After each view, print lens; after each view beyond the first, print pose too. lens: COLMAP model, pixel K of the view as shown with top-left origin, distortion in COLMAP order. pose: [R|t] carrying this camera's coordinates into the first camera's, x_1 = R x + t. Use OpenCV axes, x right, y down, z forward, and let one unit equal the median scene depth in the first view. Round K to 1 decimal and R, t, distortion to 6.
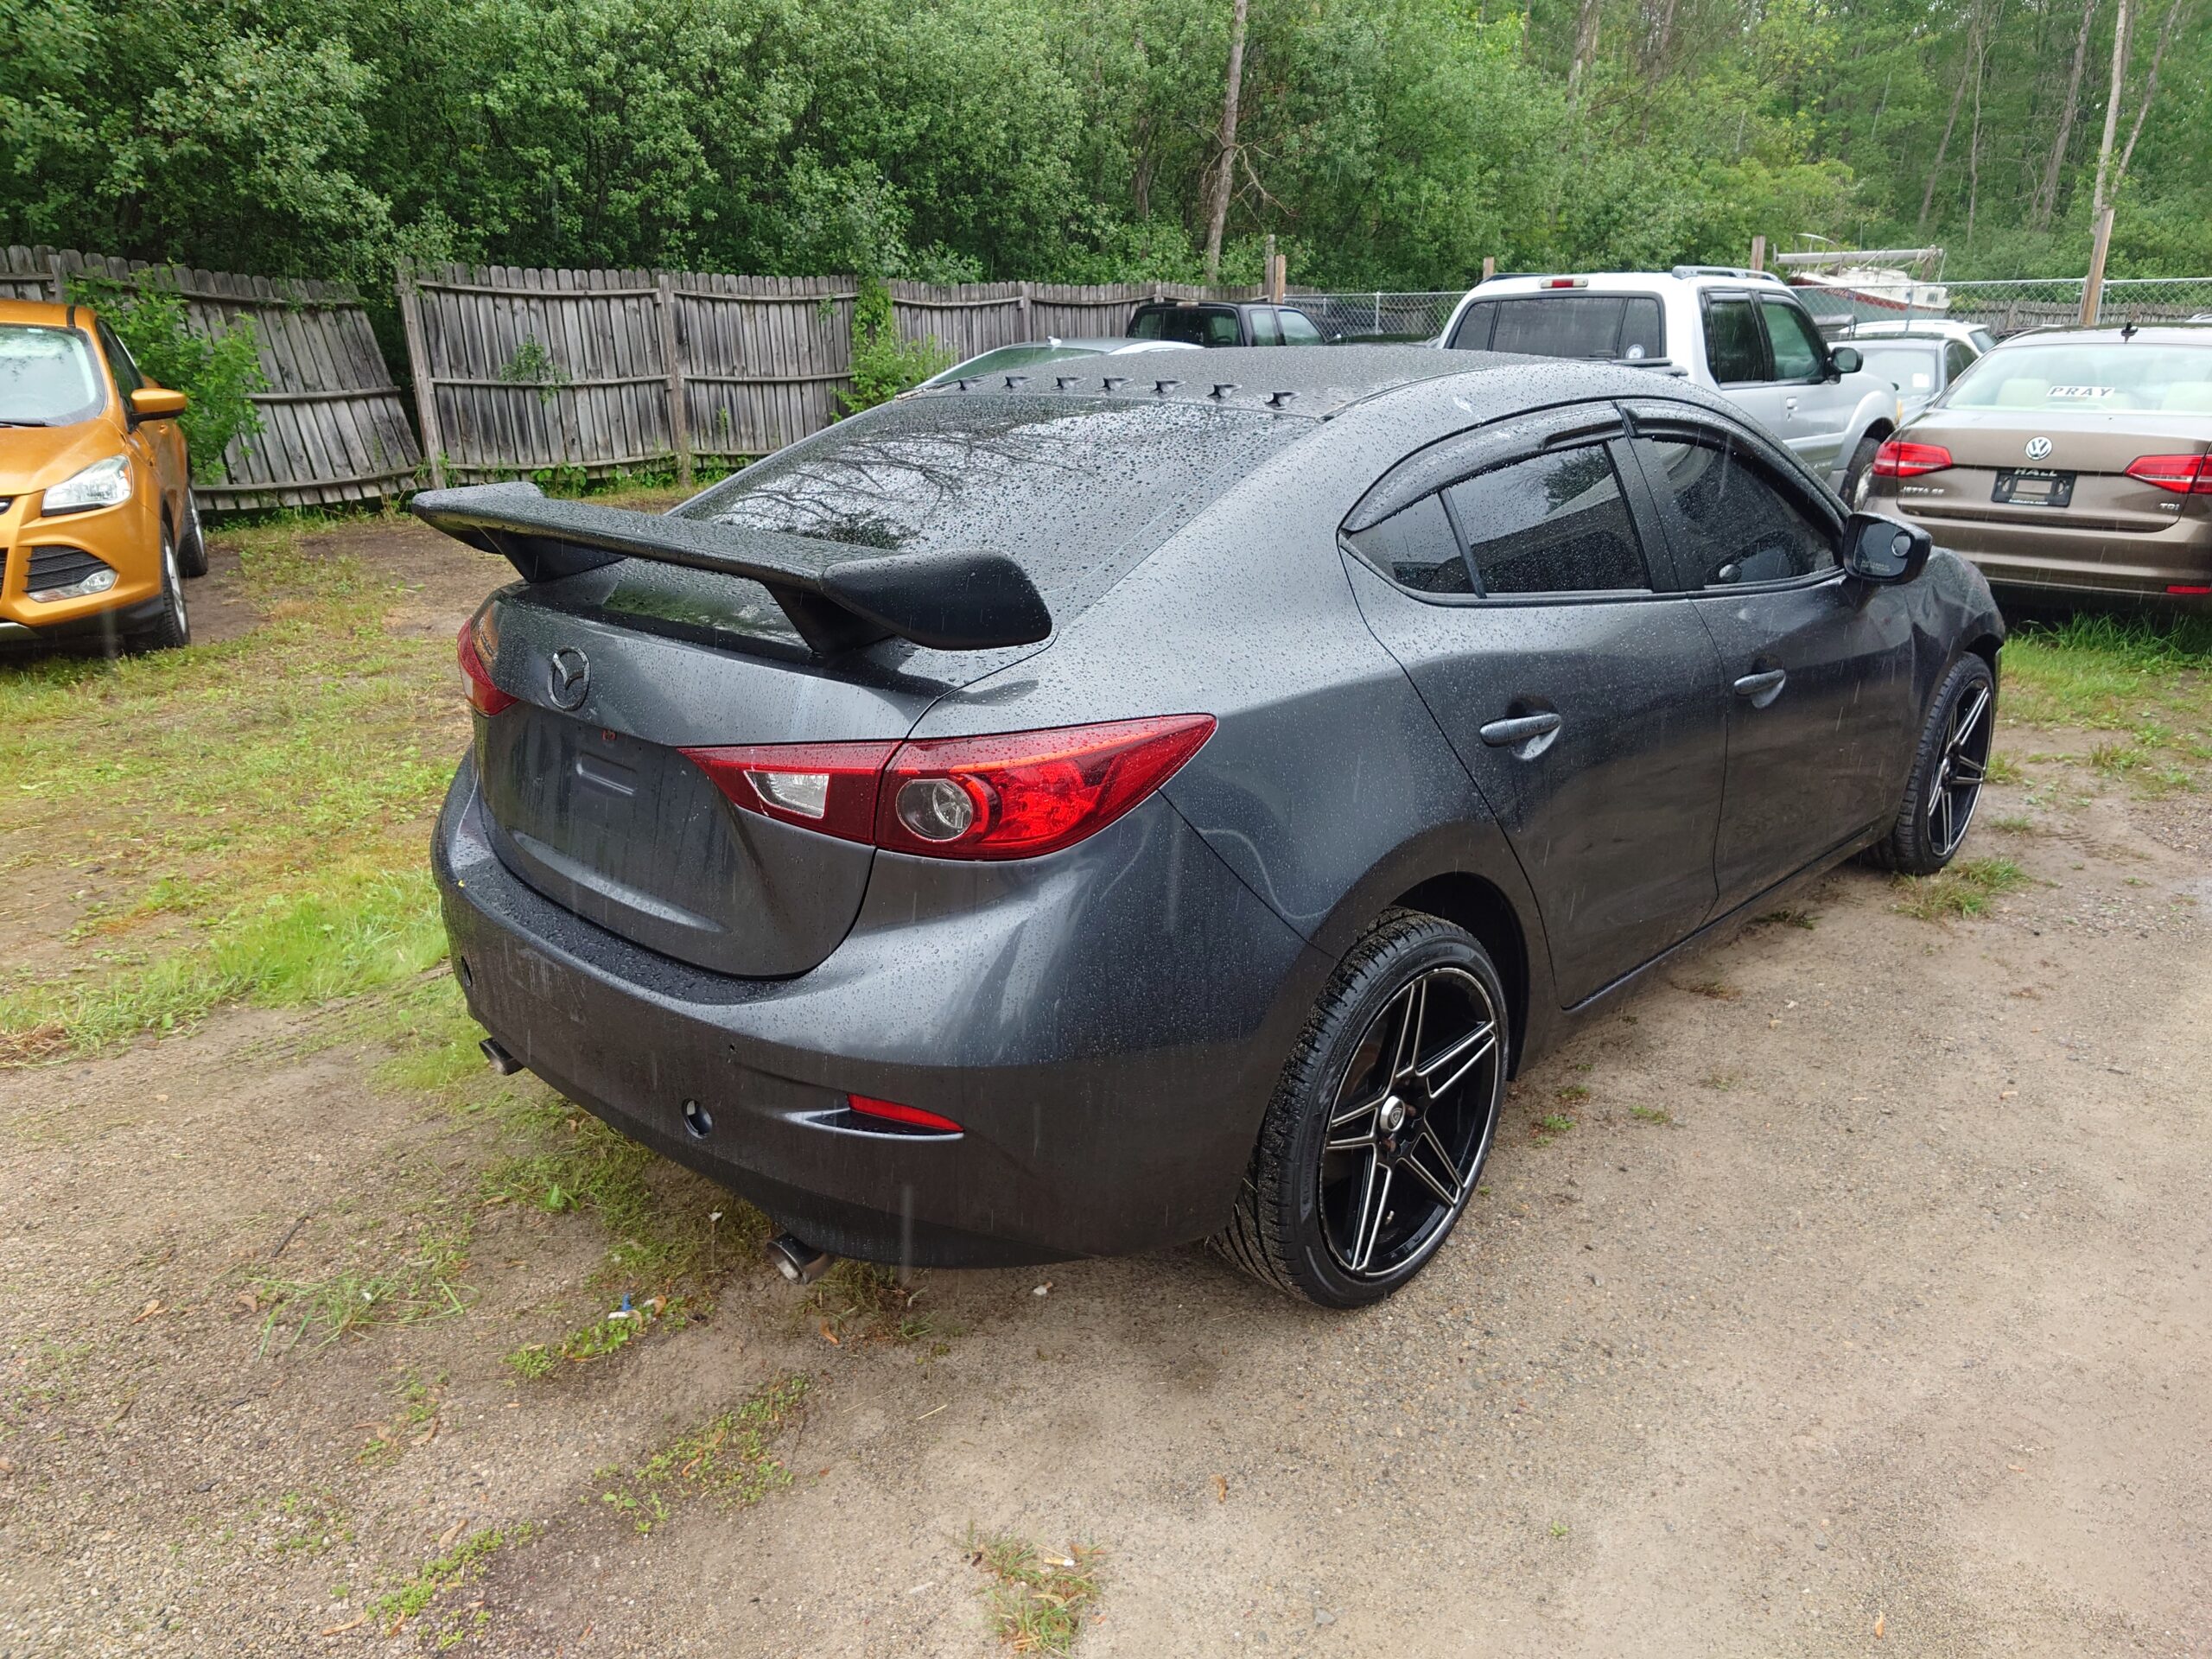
lens RADIAL K [[1485.6, 0, 1101.6], [0, 1485.6, 832.7], [0, 0, 1]] dist [-0.009132, -0.001244]
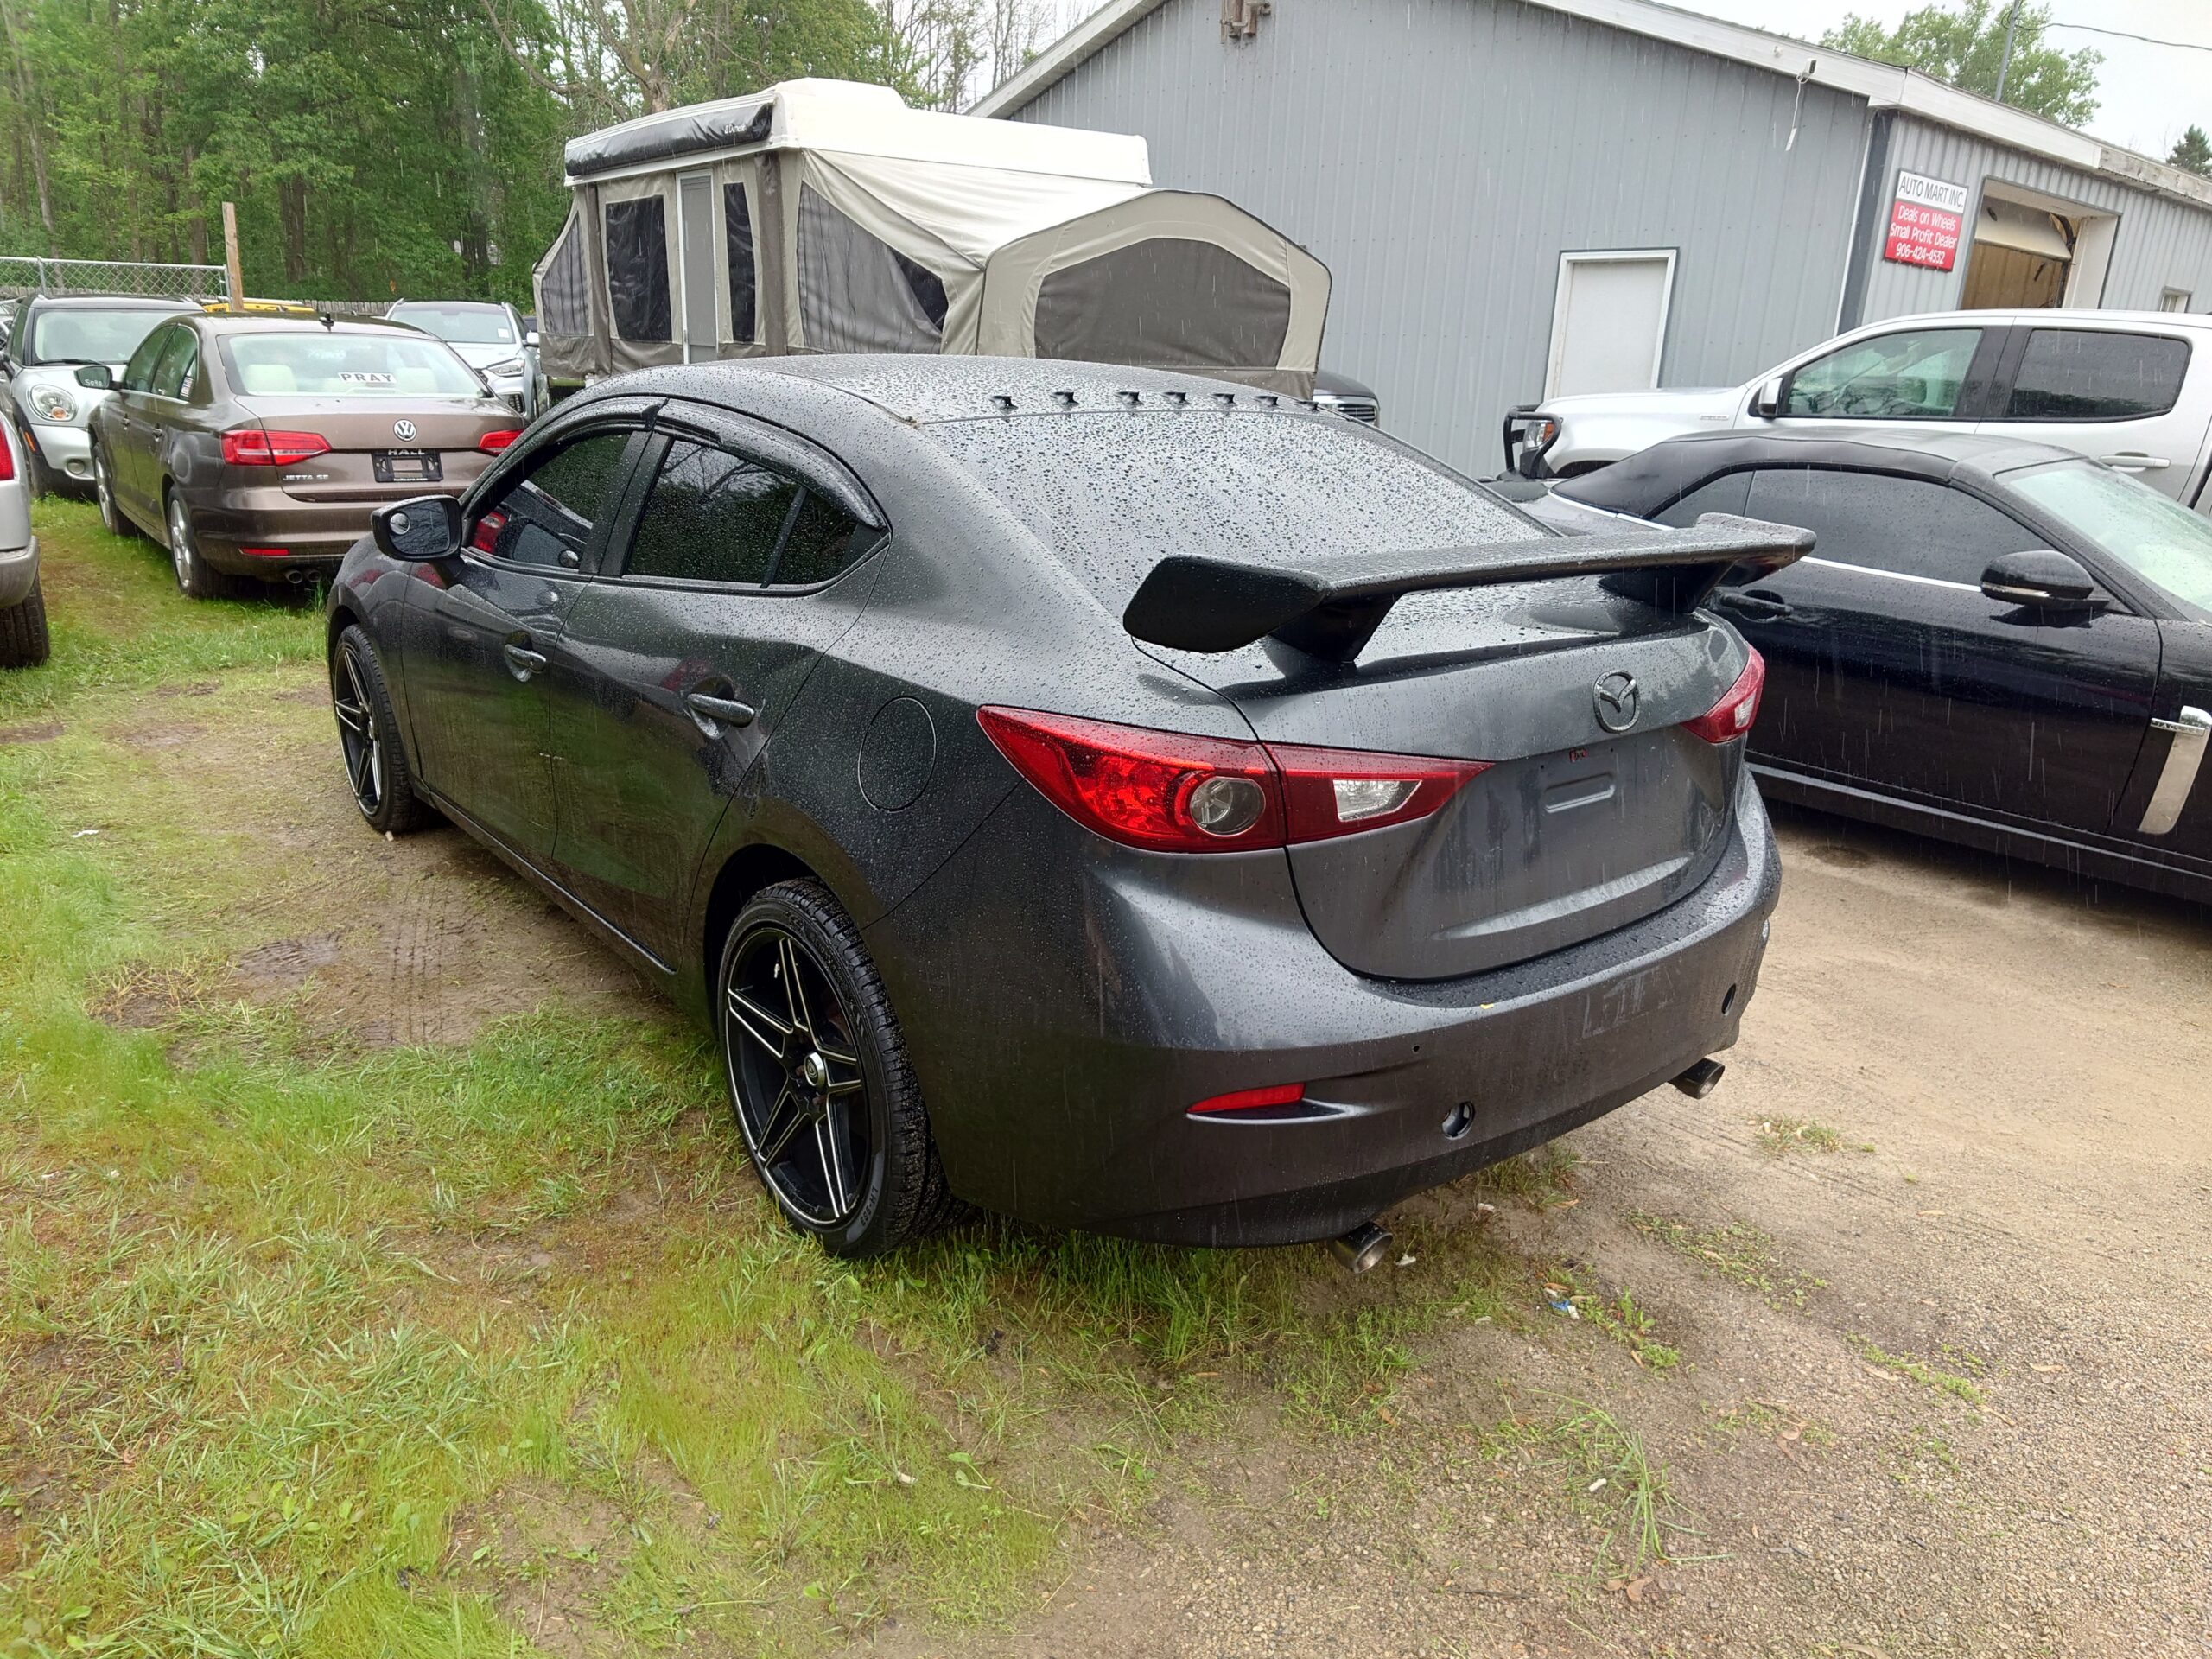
lens RADIAL K [[1485.6, 0, 1098.9], [0, 1485.6, 830.9], [0, 0, 1]] dist [-0.009132, -0.001244]
pose [[0.124630, -0.291038, 0.948559, -0.429192], [0.281180, 0.927181, 0.247535, -0.111239], [-0.951528, 0.235865, 0.197389, 0.362224]]
